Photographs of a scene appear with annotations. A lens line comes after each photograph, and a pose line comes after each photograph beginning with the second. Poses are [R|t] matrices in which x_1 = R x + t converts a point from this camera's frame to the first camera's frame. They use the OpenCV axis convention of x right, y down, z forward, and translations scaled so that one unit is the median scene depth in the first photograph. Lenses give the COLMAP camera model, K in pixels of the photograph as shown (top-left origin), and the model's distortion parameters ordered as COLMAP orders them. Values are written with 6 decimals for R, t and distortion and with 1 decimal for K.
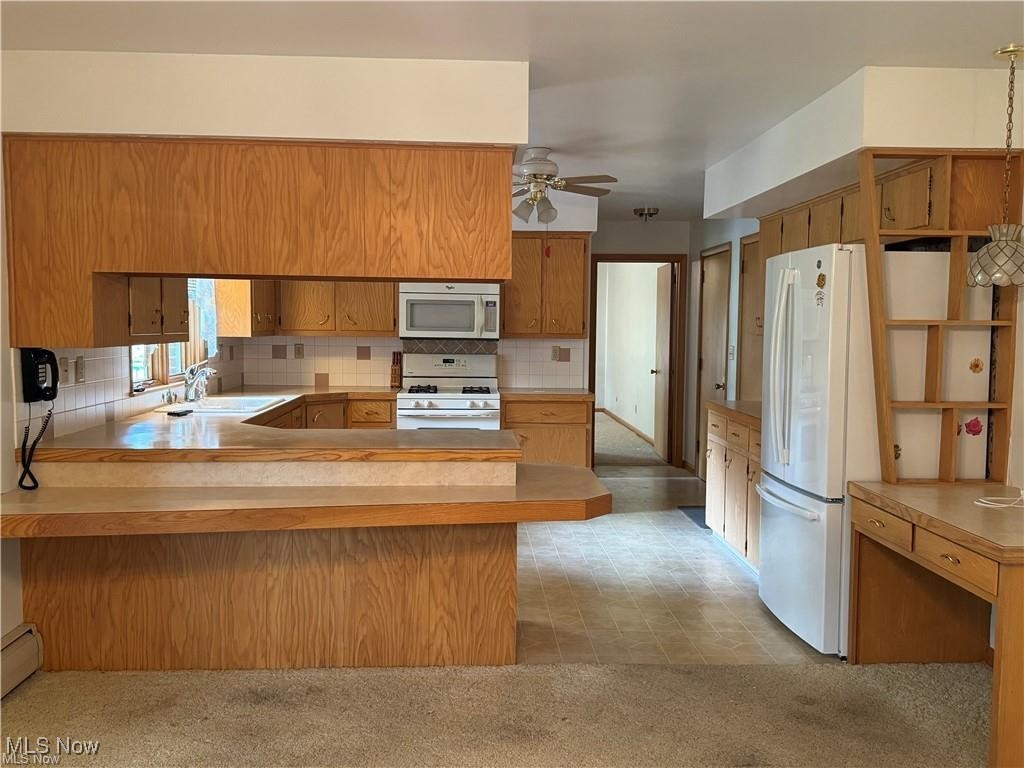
lens RADIAL K [[903.6, 0, 512.4], [0, 903.6, 387.1], [0, 0, 1]] dist [0.142739, -0.254535]
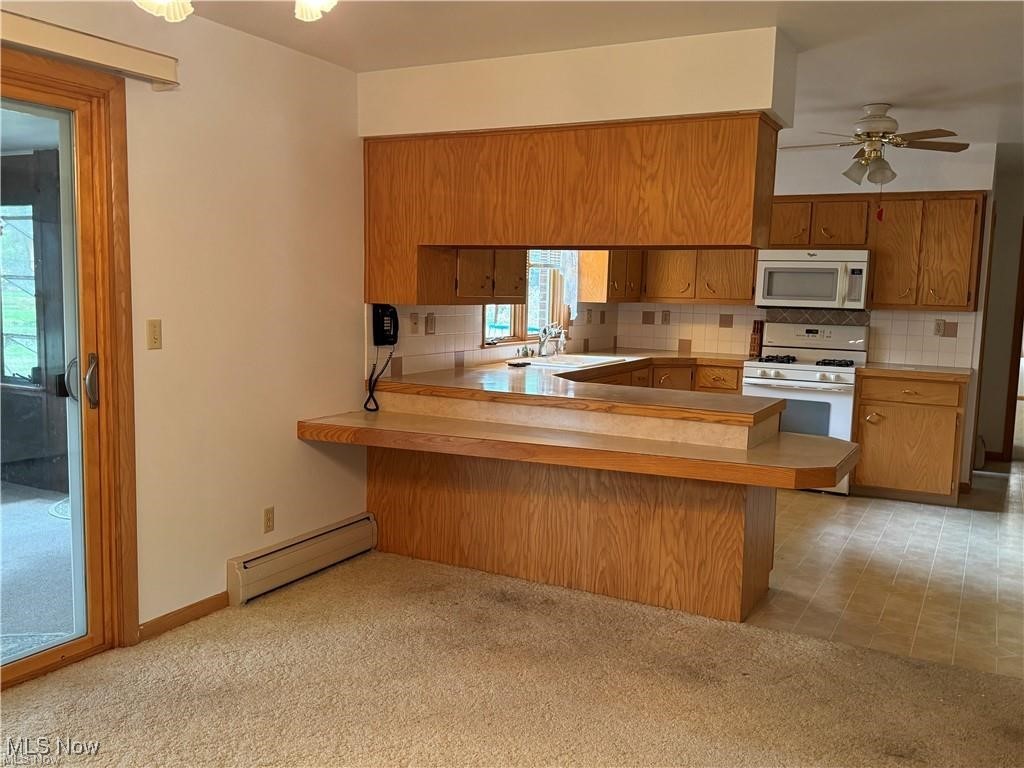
lens RADIAL K [[903.6, 0, 506.2], [0, 903.6, 392.8], [0, 0, 1]] dist [0.142739, -0.254535]
pose [[0.856995, 0.072872, -0.510146, 0.291716], [-0.054269, 0.997209, 0.051279, 0.007378], [0.512459, -0.016261, 0.858558, -0.016158]]
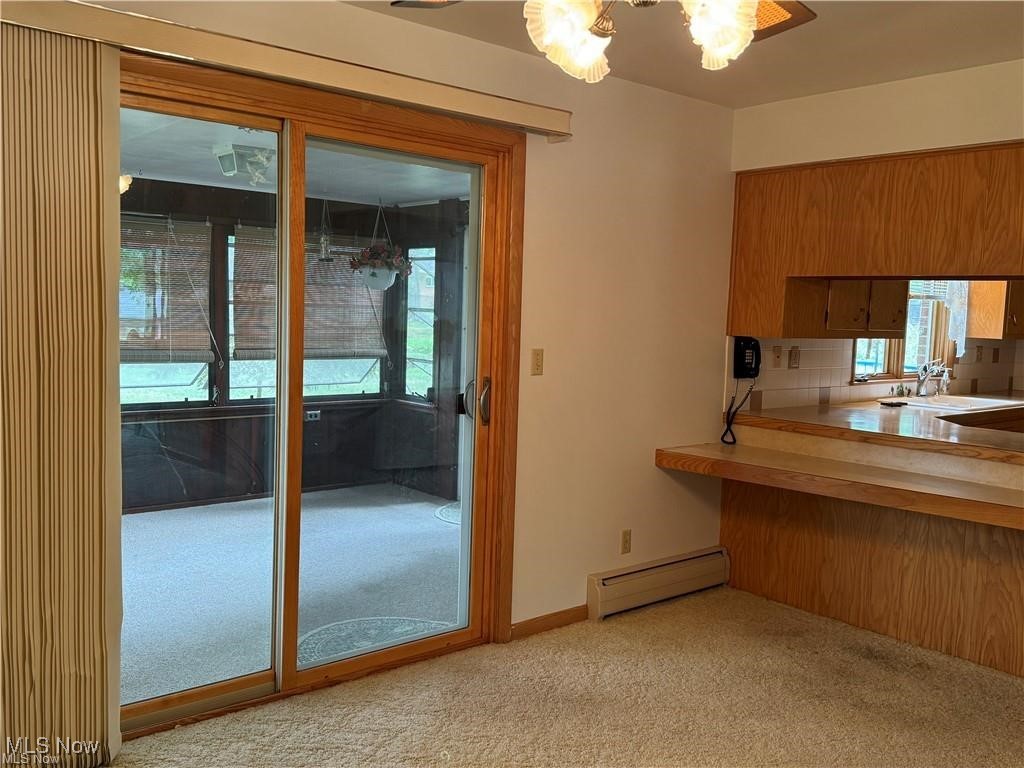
lens RADIAL K [[903.6, 0, 502.8], [0, 903.6, 389.1], [0, 0, 1]] dist [0.142739, -0.254535]
pose [[0.605038, 0.081872, -0.791976, 0.290878], [-0.084760, 0.995670, 0.038176, 0.010503], [0.791672, 0.044030, 0.609357, -0.046406]]
